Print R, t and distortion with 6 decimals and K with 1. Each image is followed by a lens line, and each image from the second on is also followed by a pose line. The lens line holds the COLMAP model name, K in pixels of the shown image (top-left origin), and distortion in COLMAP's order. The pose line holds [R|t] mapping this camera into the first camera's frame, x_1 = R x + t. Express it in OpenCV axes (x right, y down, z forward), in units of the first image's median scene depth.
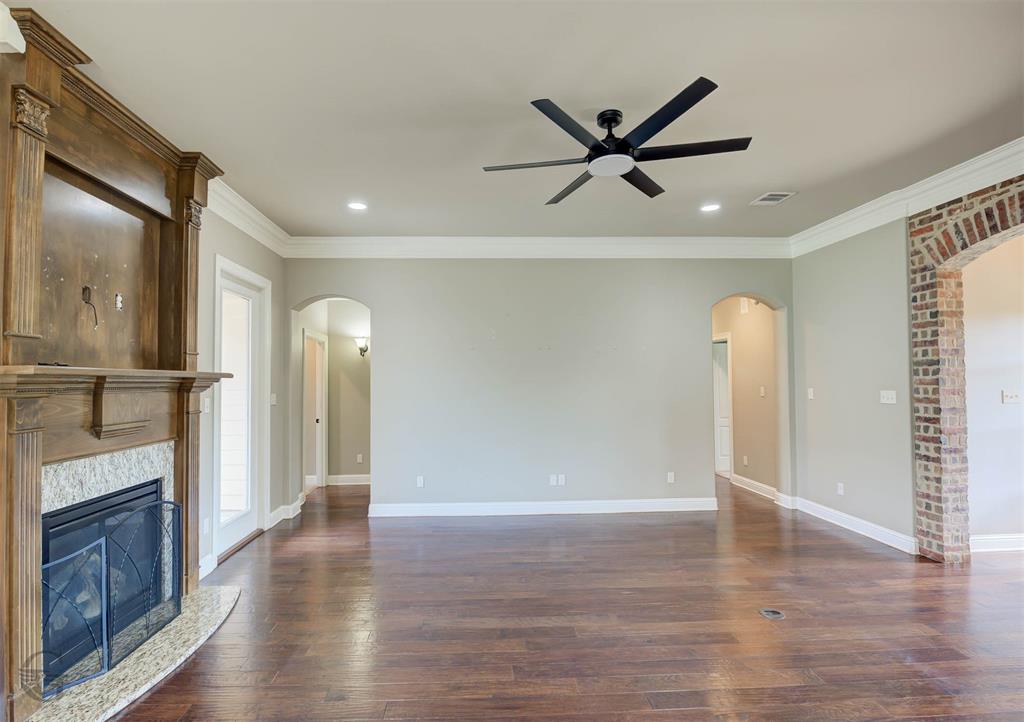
lens RADIAL K [[487.7, 0, 512.2], [0, 487.7, 366.1], [0, 0, 1]] dist [-0.016058, -0.000468]
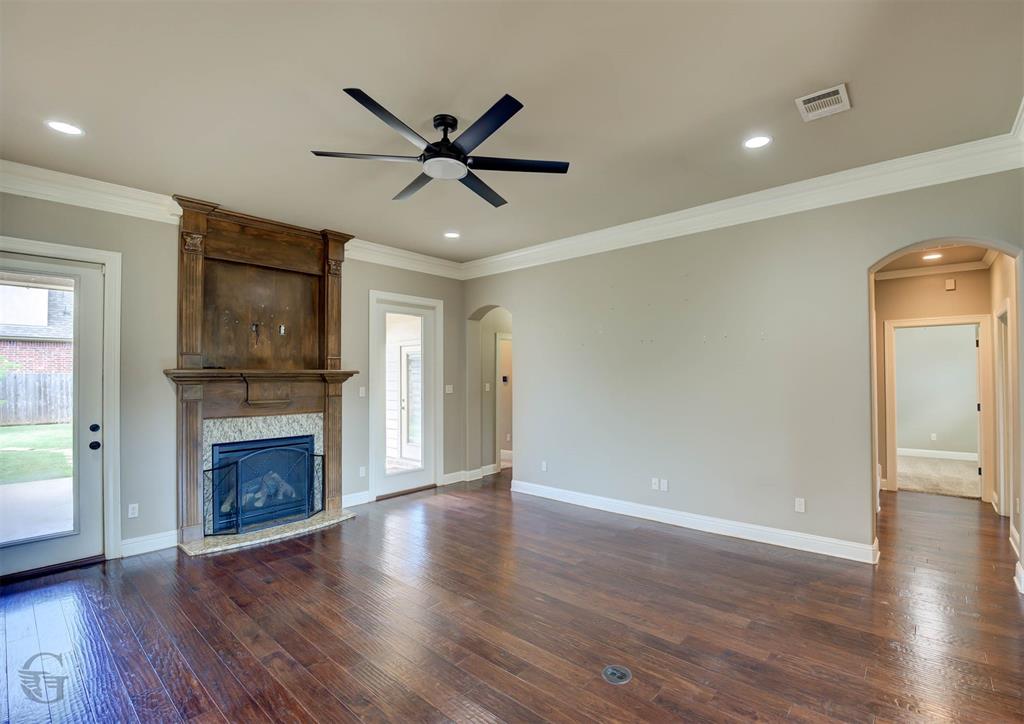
lens RADIAL K [[466.5, 0, 514.5], [0, 466.5, 366.5], [0, 0, 1]] dist [-0.016522, 0.000181]
pose [[0.735019, -0.010884, -0.677959, 0.817794], [0.020044, 0.999783, 0.005680, 0.004475], [0.677750, -0.017765, 0.735078, 0.302995]]
